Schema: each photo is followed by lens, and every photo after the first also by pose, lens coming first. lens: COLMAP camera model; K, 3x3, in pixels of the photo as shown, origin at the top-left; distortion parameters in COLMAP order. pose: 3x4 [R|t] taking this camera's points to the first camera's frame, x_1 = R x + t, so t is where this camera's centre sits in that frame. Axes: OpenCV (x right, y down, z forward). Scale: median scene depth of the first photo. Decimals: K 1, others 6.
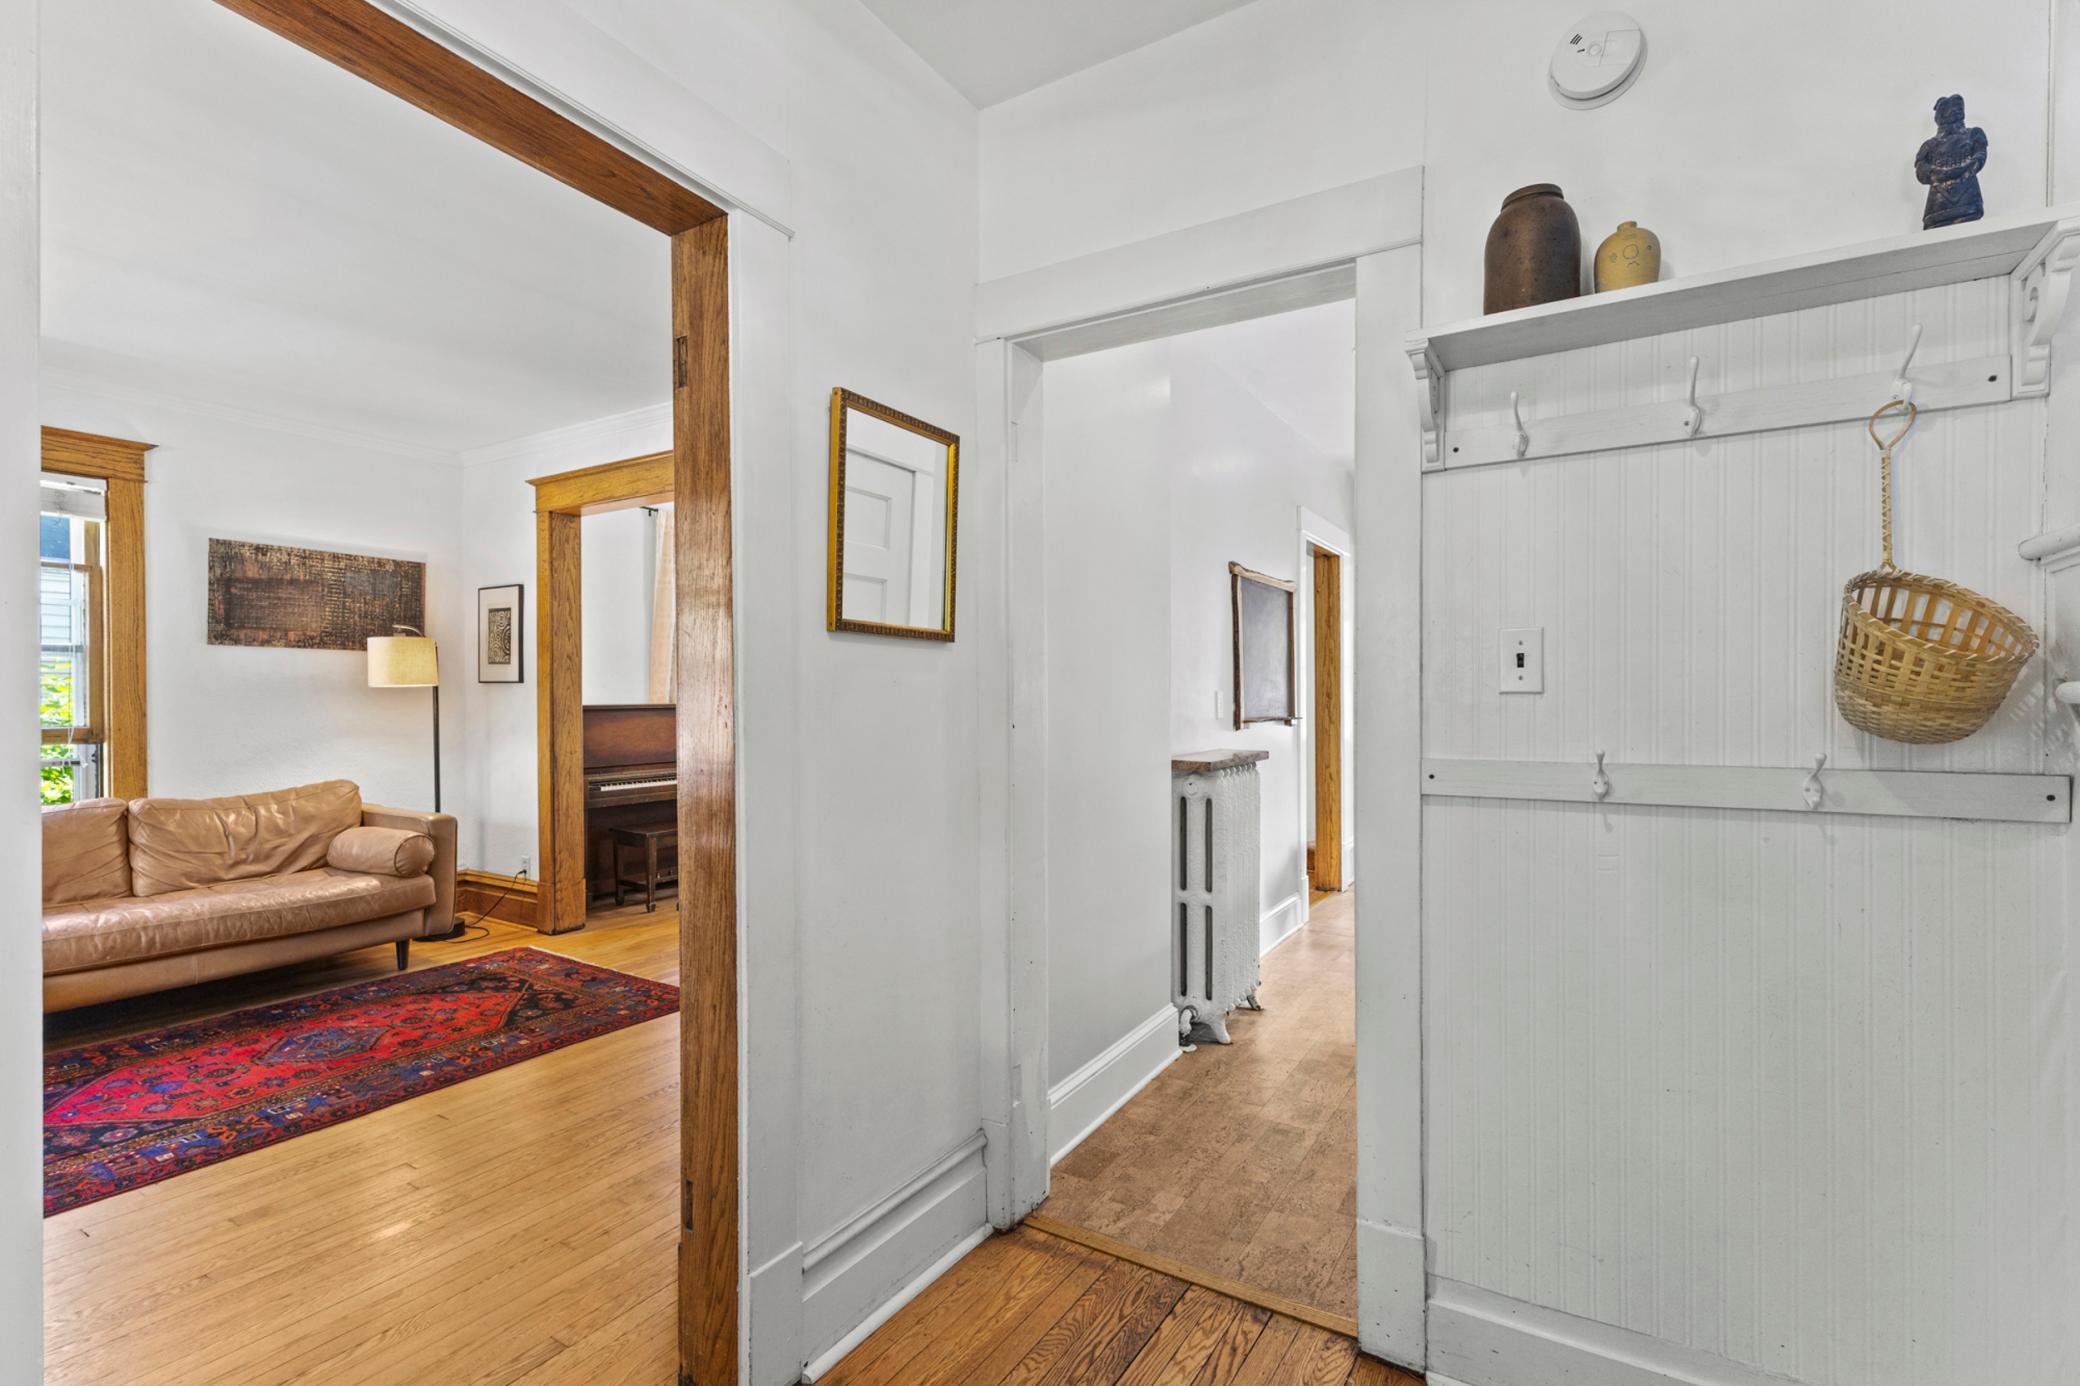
lens RADIAL K [[951.3, 0, 1054.1], [0, 951.3, 705.4], [0, 0, 1]] dist [0.000702, 0.000096]
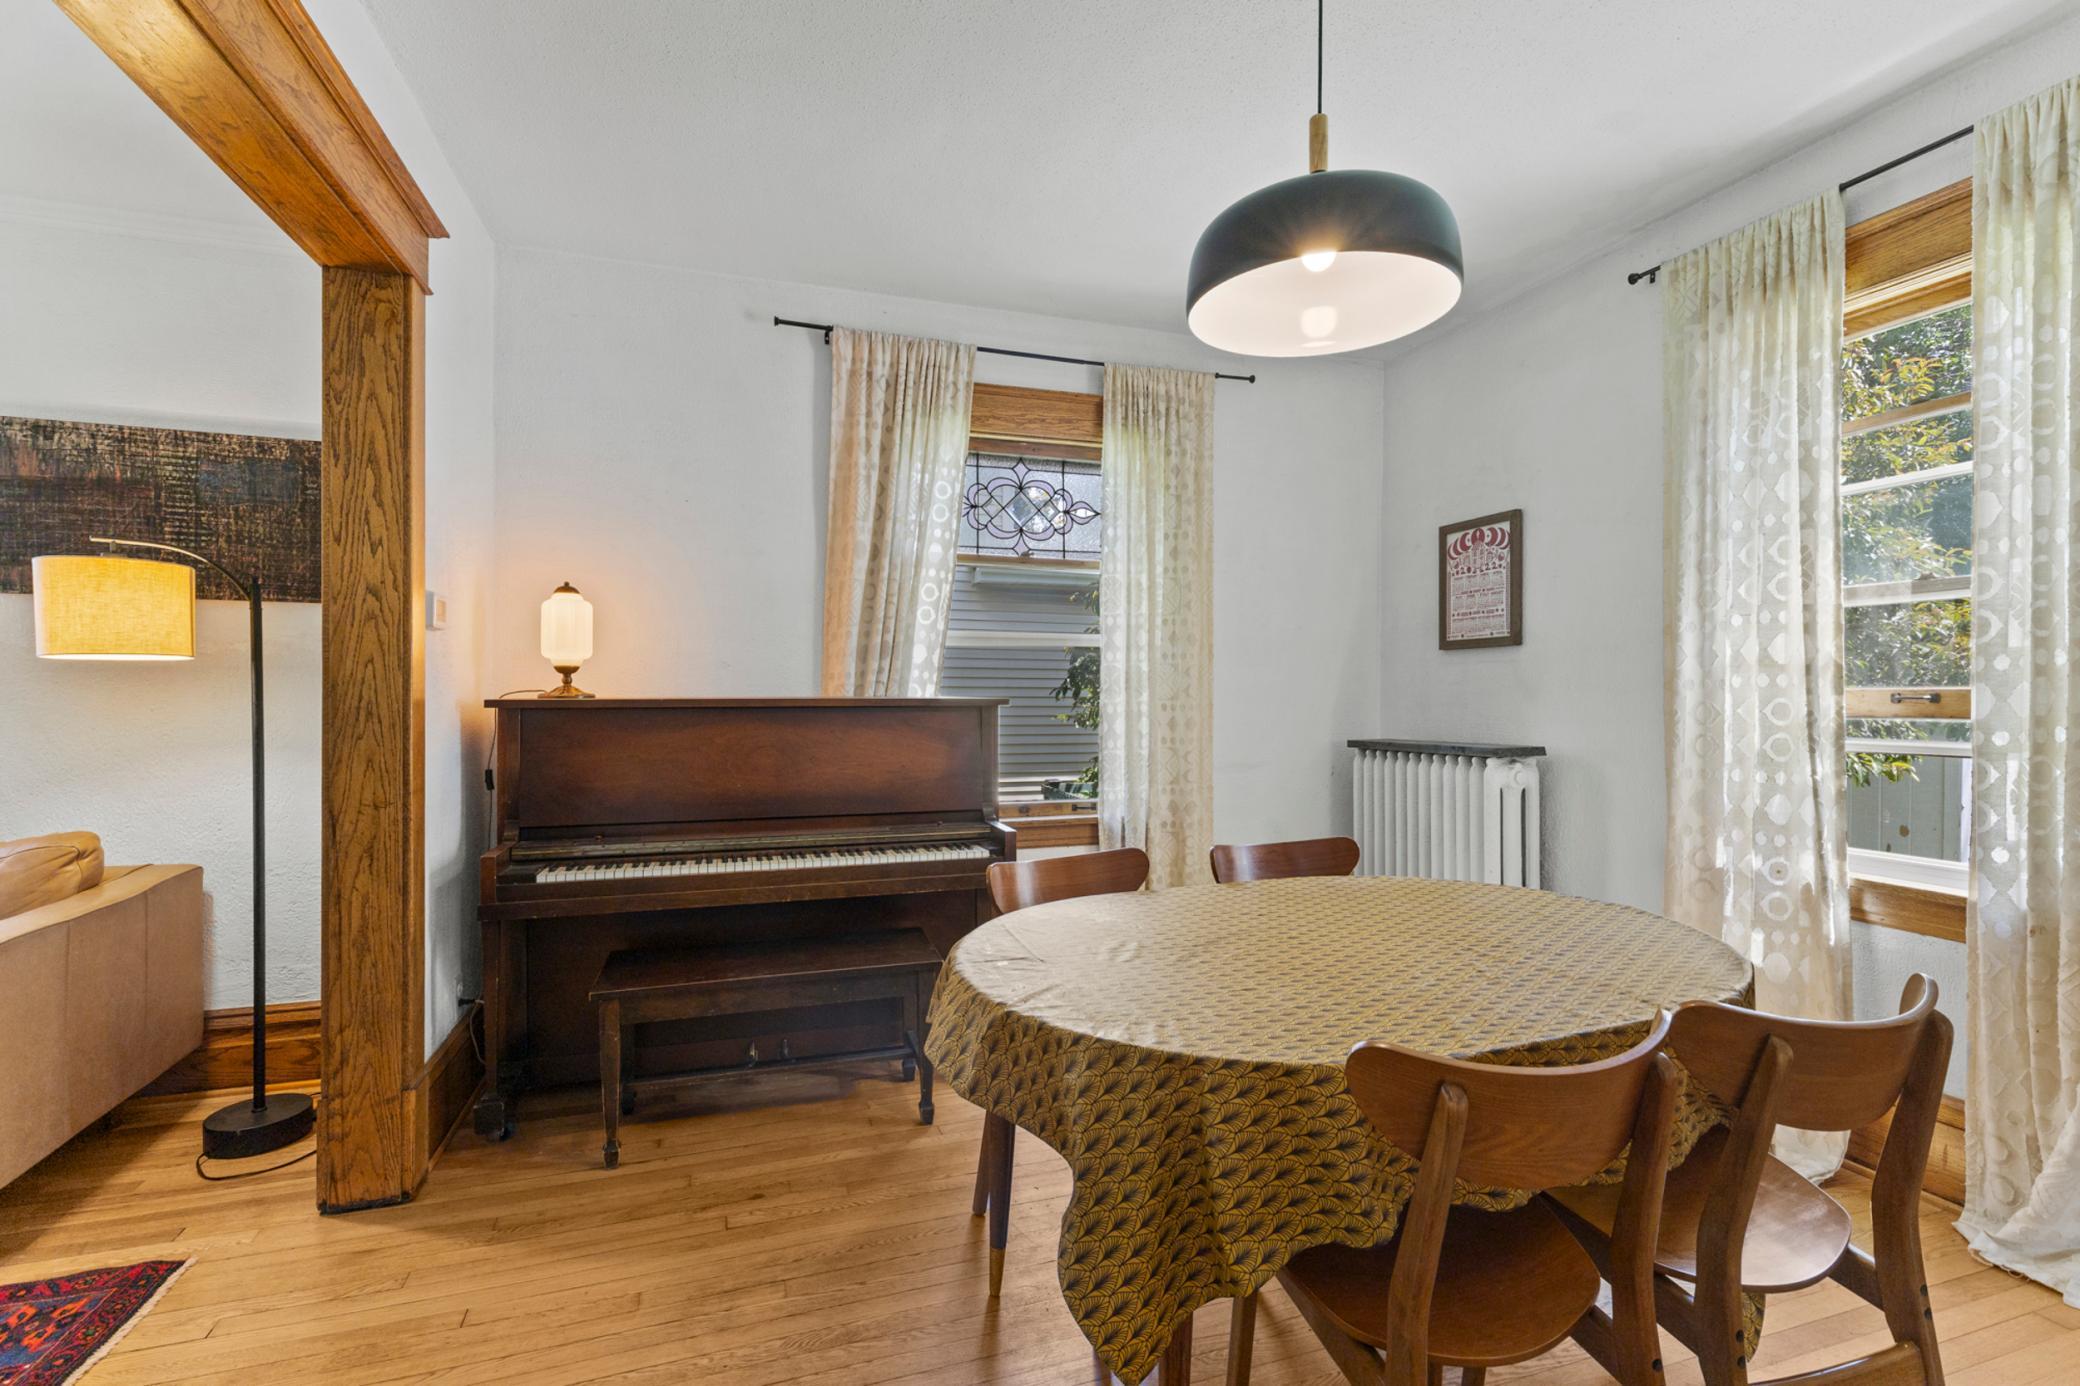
lens RADIAL K [[951.3, 0, 1035.7], [0, 951.3, 692.0], [0, 0, 1]] dist [0.000702, 0.000096]
pose [[0.761365, 0.007479, -0.648280, 0.016661], [-0.010891, 0.999940, -0.001255, -0.007316], [0.648232, 0.008015, 0.761401, 0.956985]]
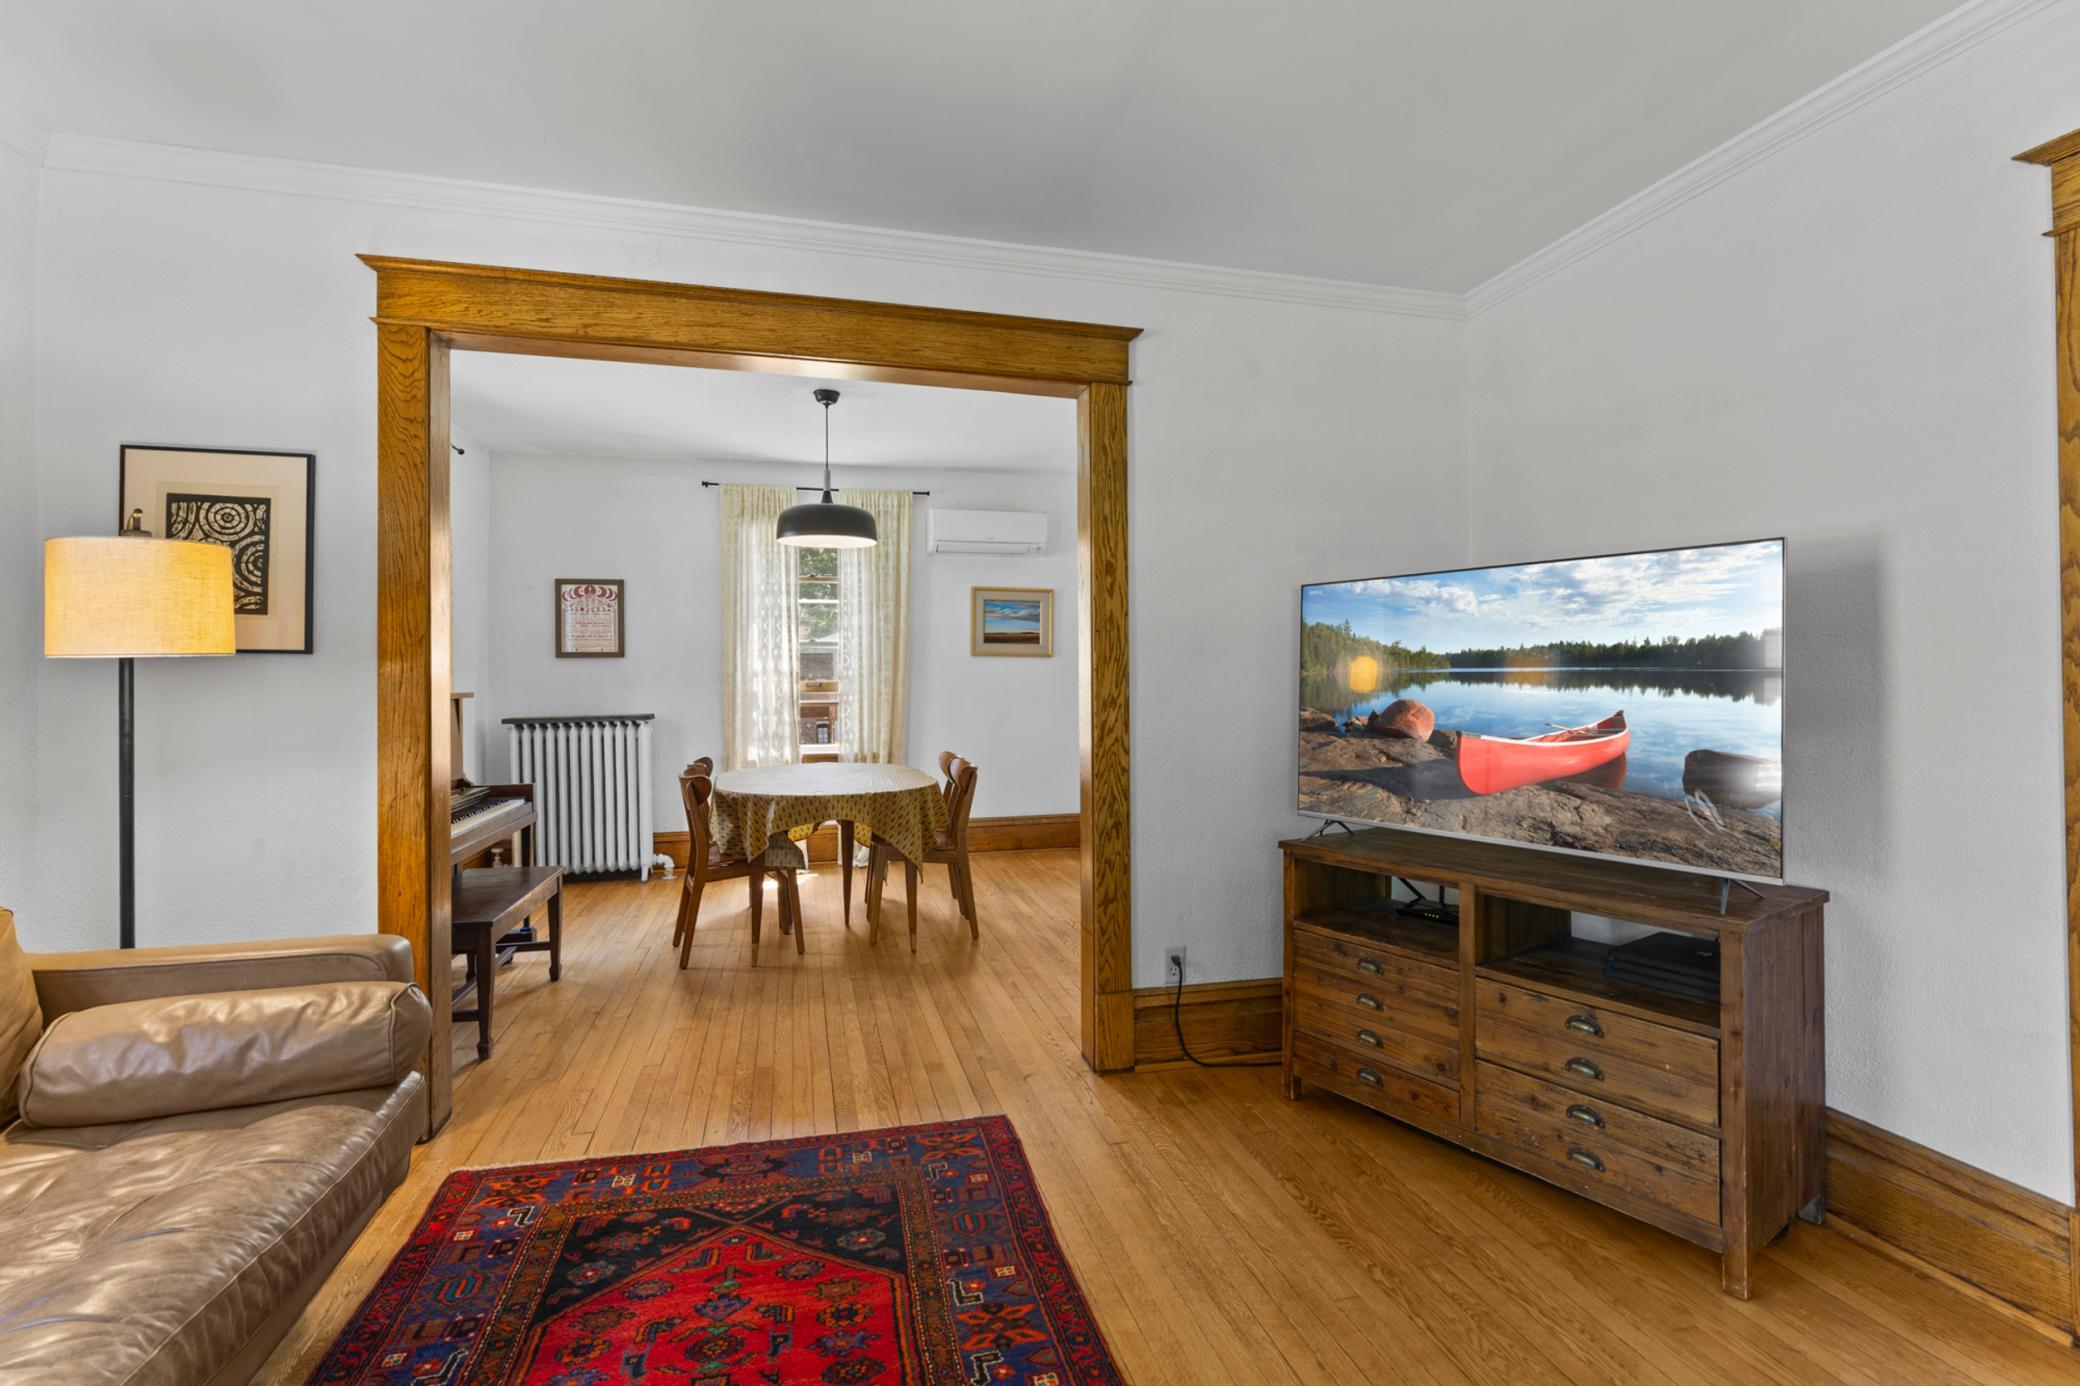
lens RADIAL K [[951.3, 0, 1040.0], [0, 951.3, 674.8], [0, 0, 1]] dist [0.000702, 0.000096]
pose [[0.701853, 0.003332, 0.712314, -0.728654], [0.008009, 0.999889, -0.012568, -0.004185], [-0.712277, 0.014525, 0.701748, 0.431464]]
